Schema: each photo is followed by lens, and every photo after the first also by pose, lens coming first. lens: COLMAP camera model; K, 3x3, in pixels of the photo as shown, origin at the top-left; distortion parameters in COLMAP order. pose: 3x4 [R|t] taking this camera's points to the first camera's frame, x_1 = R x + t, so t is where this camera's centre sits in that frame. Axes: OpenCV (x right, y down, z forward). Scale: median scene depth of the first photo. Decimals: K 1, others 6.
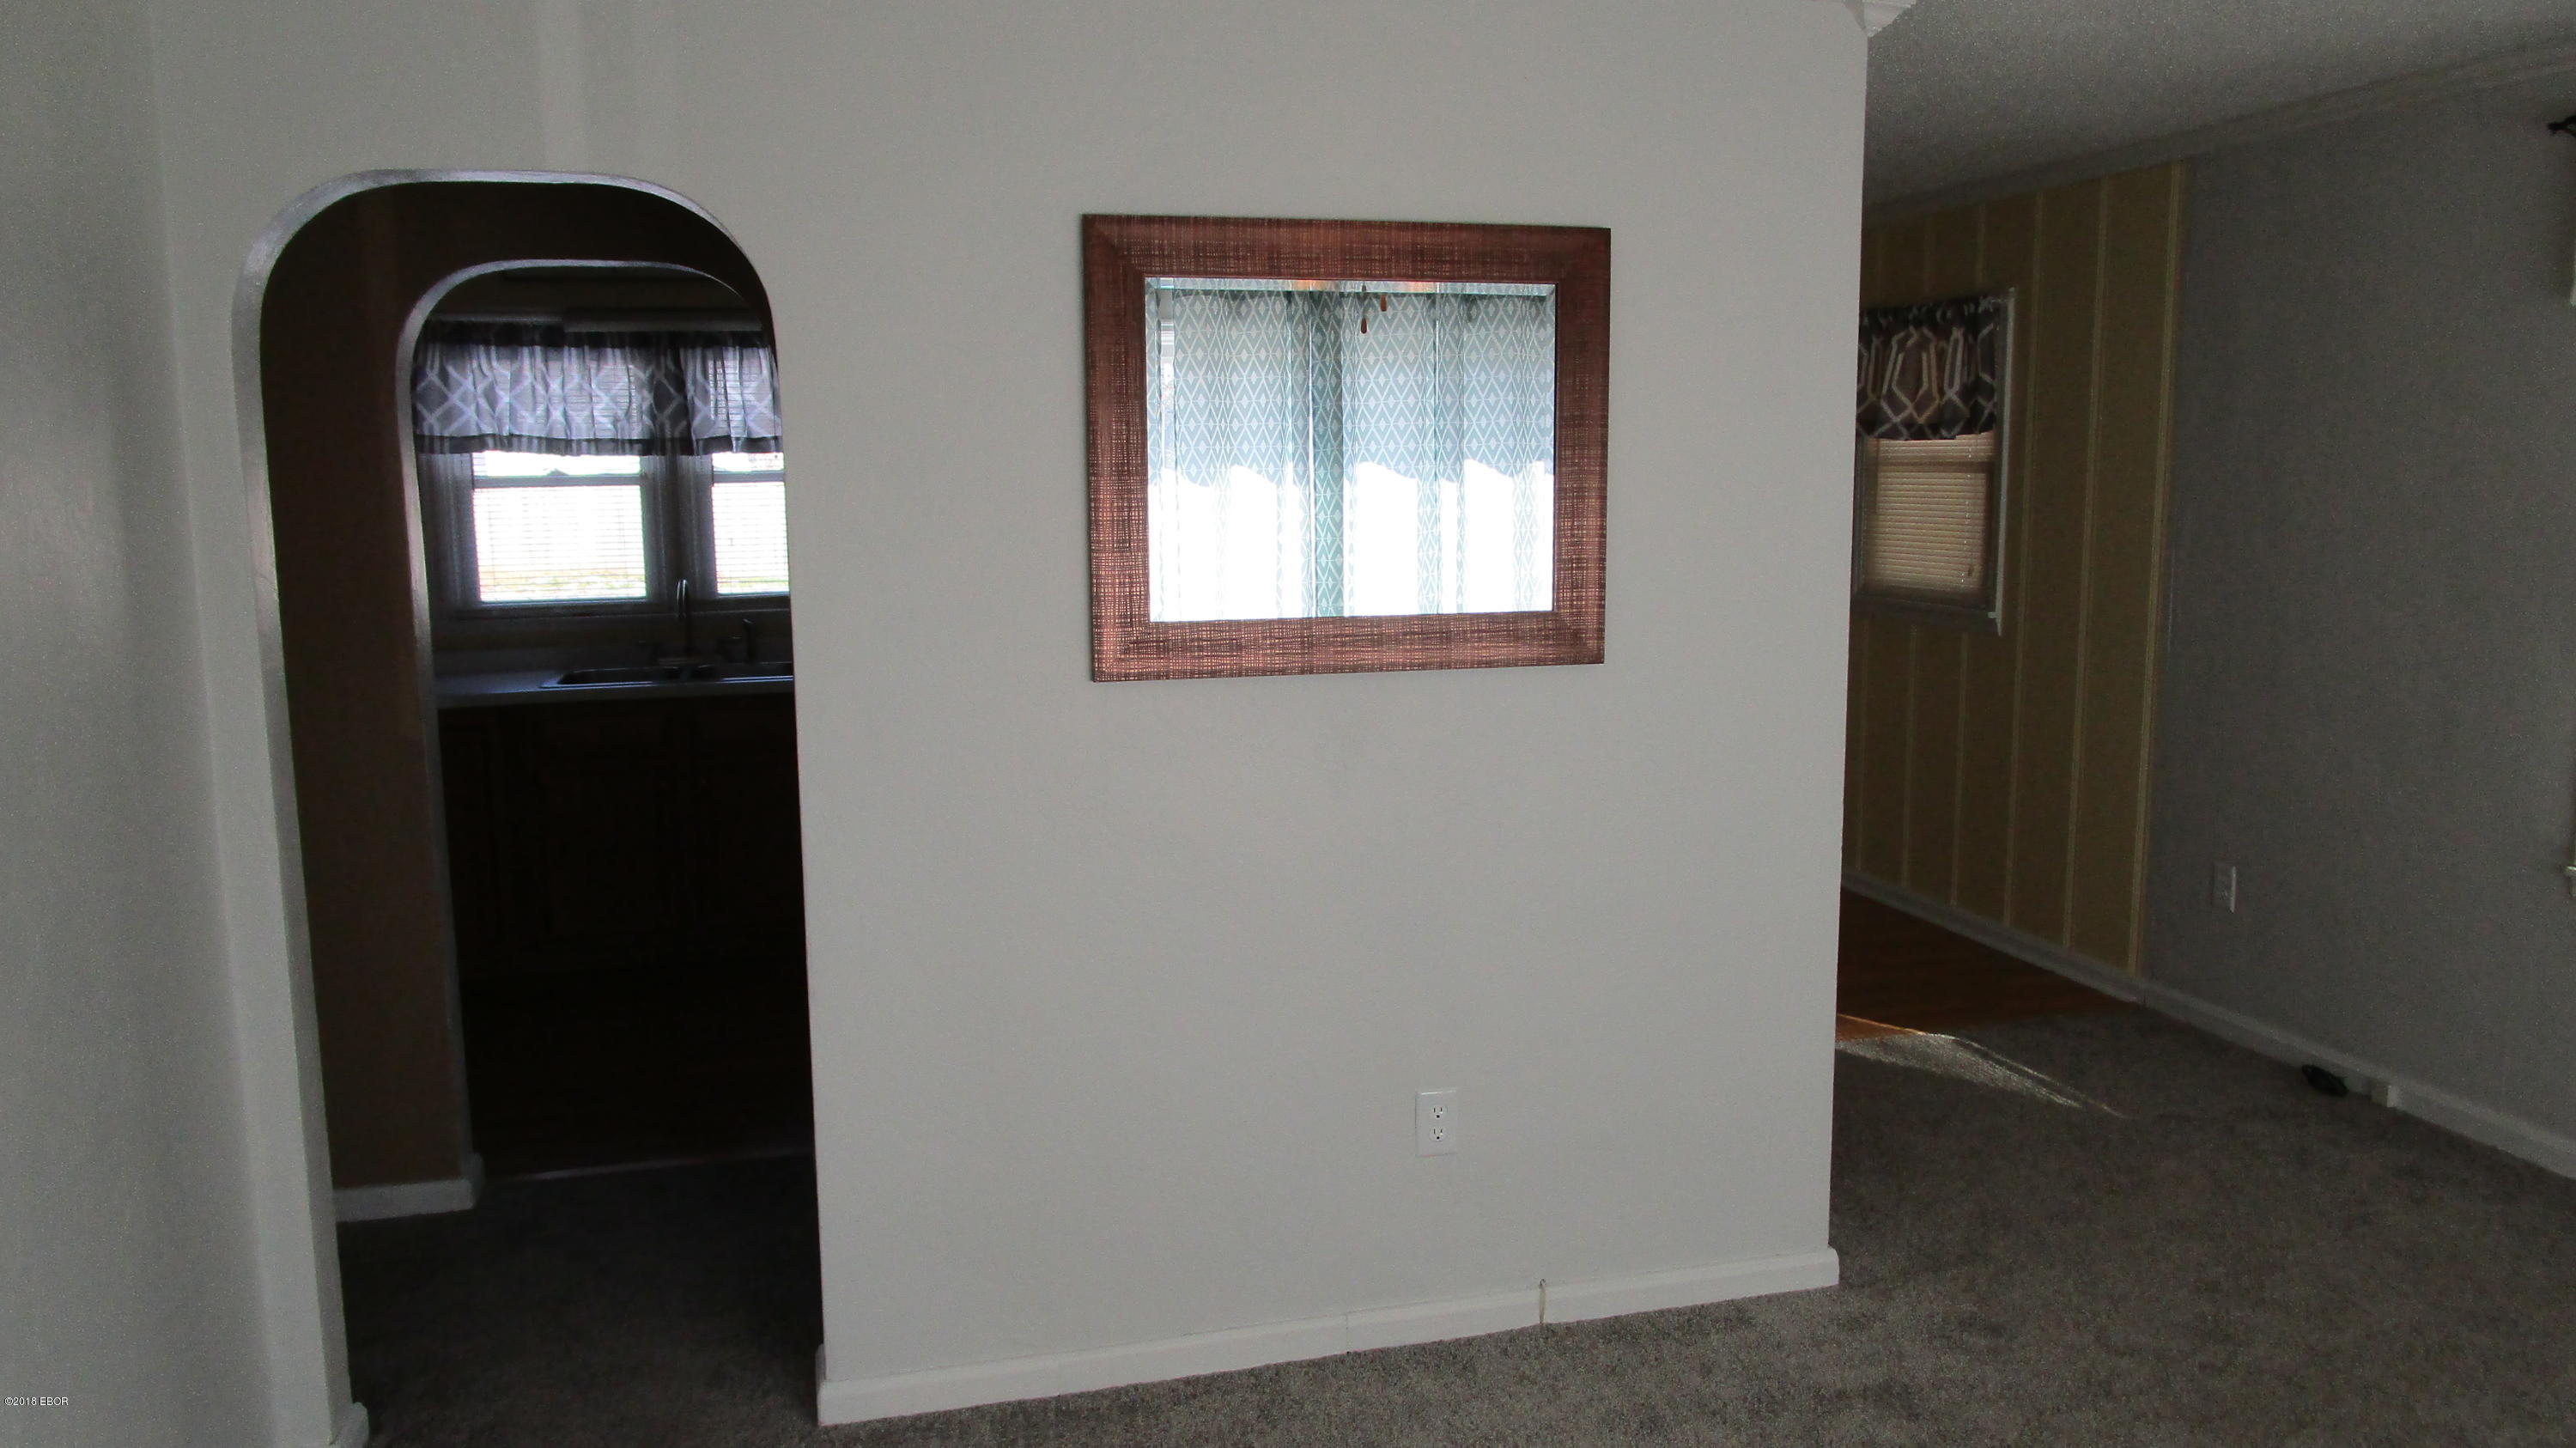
lens RADIAL K [[1837.1, 0, 1279.3], [0, 1837.1, 706.7], [0, 0, 1]] dist [-0.029794, 0.007637]
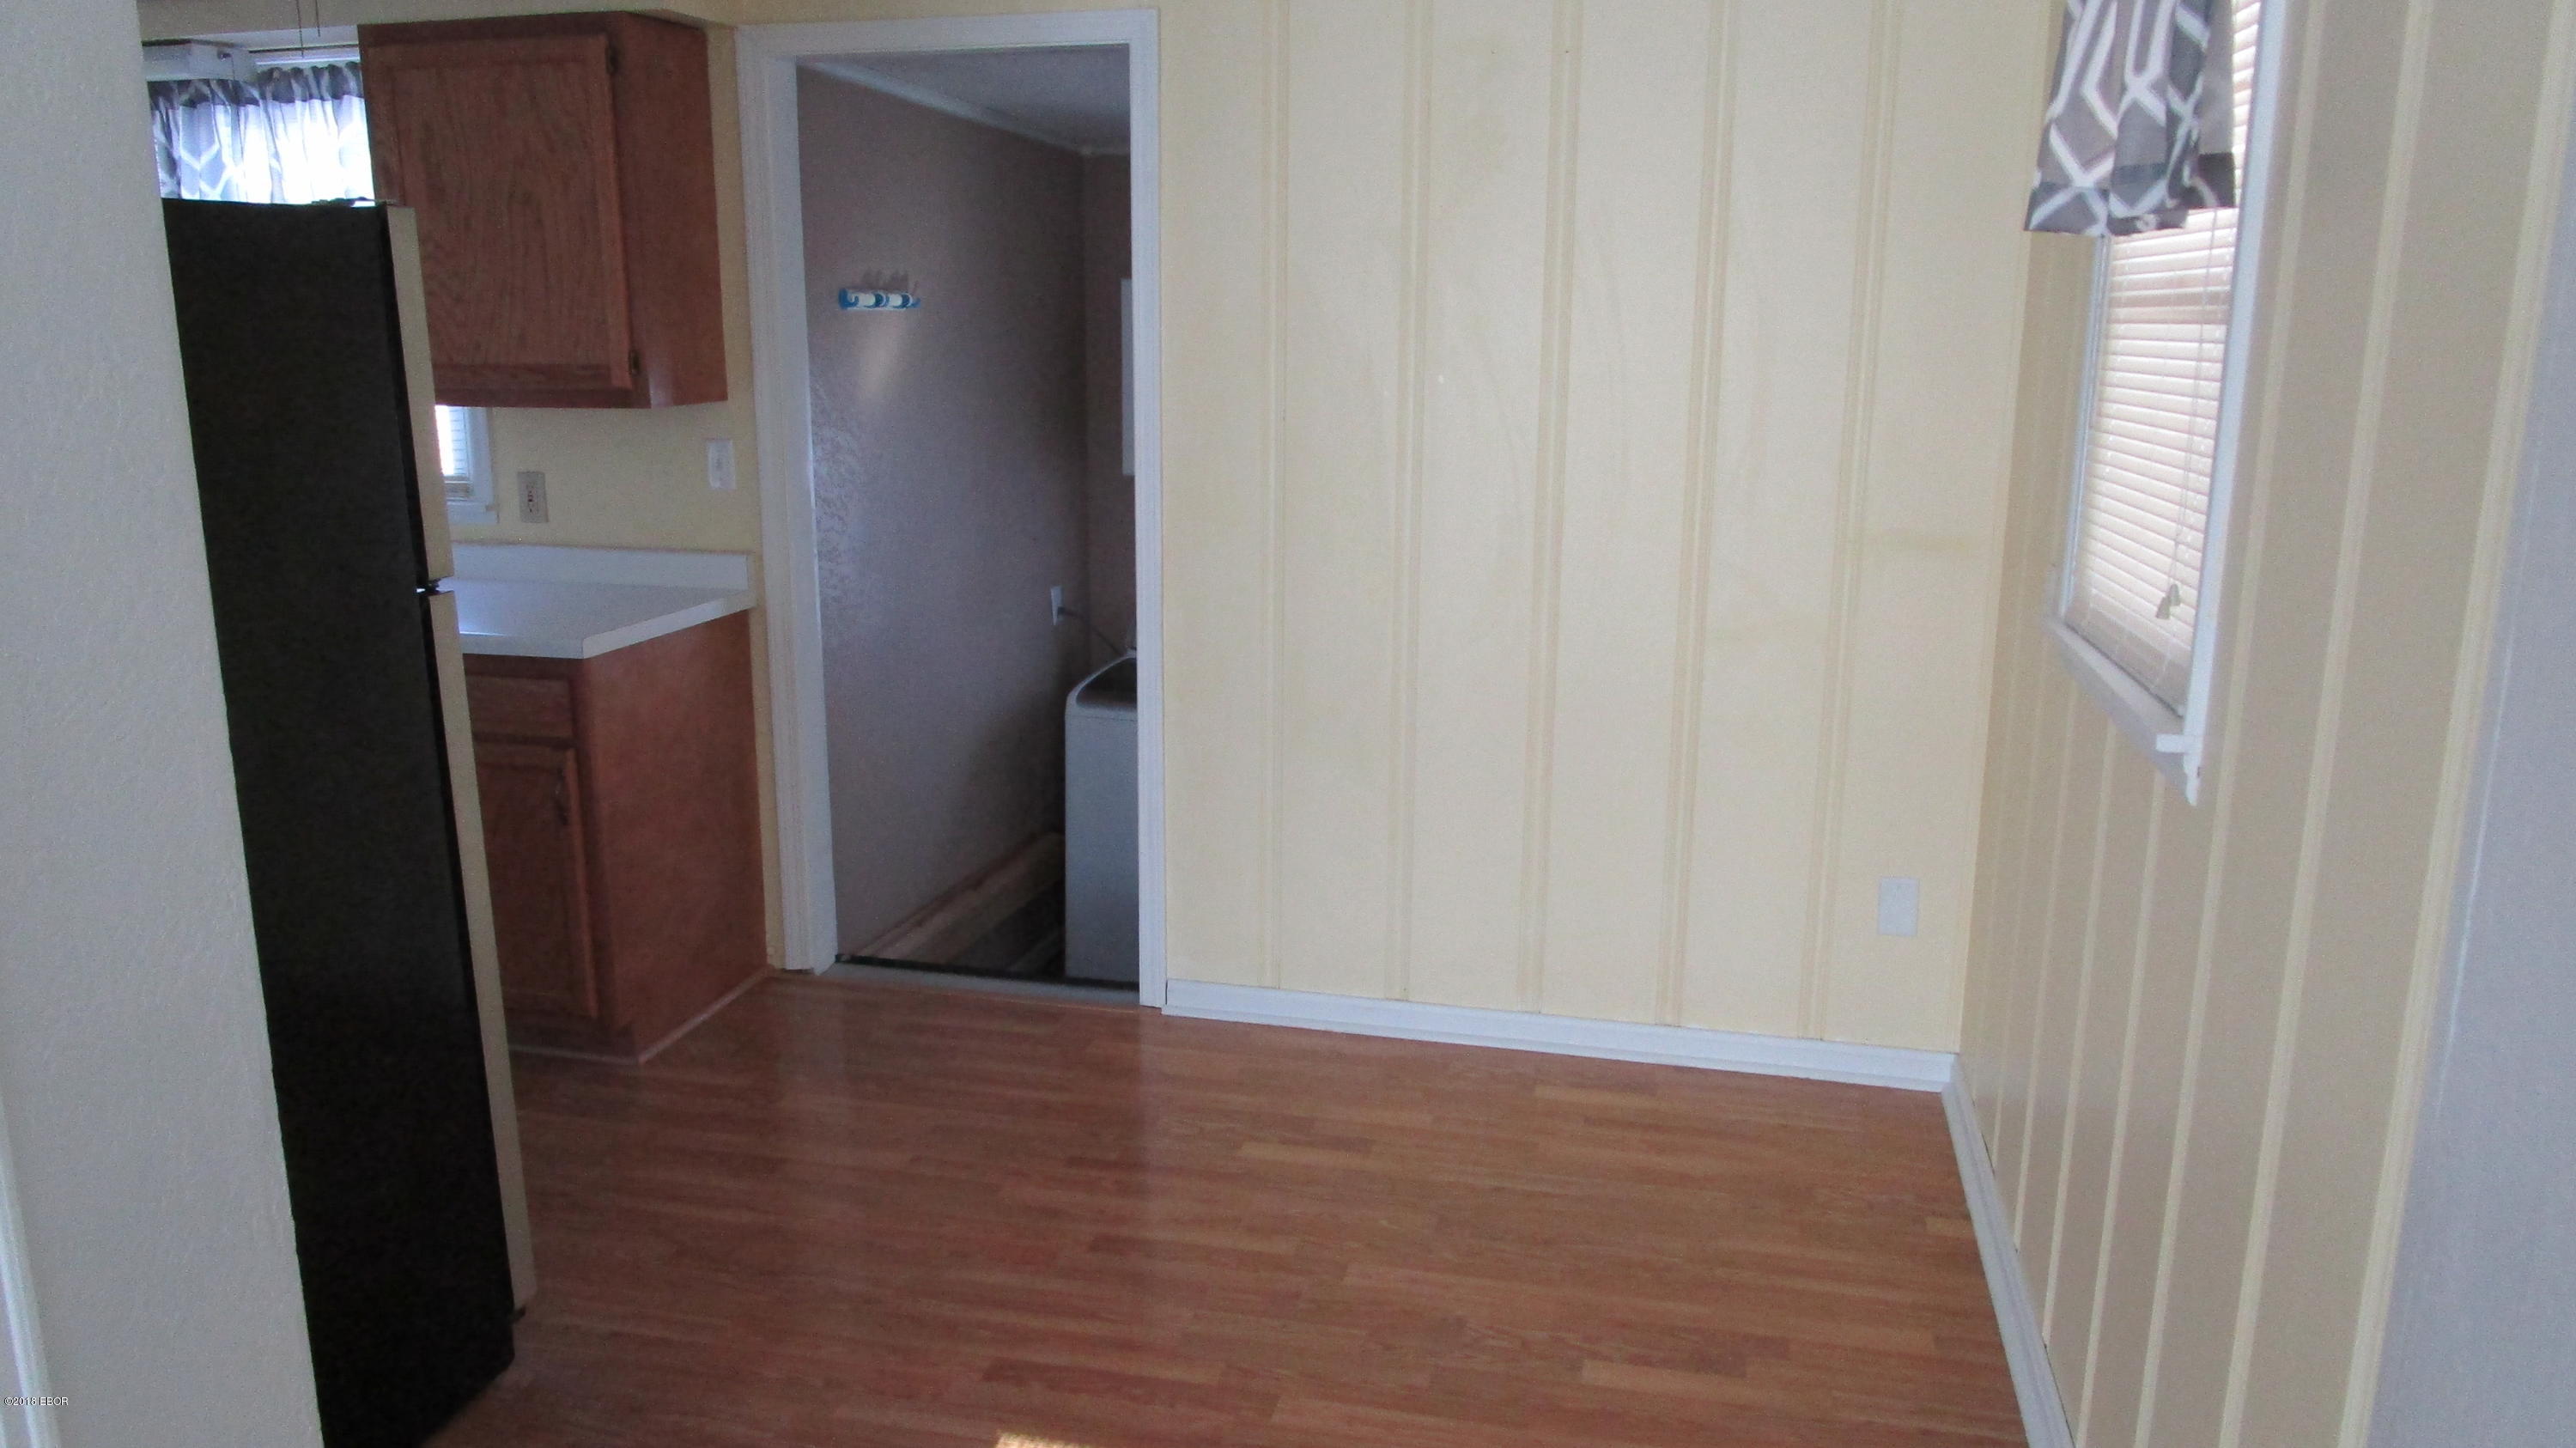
lens RADIAL K [[1837.1, 0, 1288.2], [0, 1837.1, 725.6], [0, 0, 1]] dist [-0.029794, 0.007637]
pose [[0.886943, 0.123441, -0.445077, 0.386873], [-0.084700, 0.990753, 0.105993, -0.073997], [0.454045, -0.056312, 0.889197, 0.605934]]
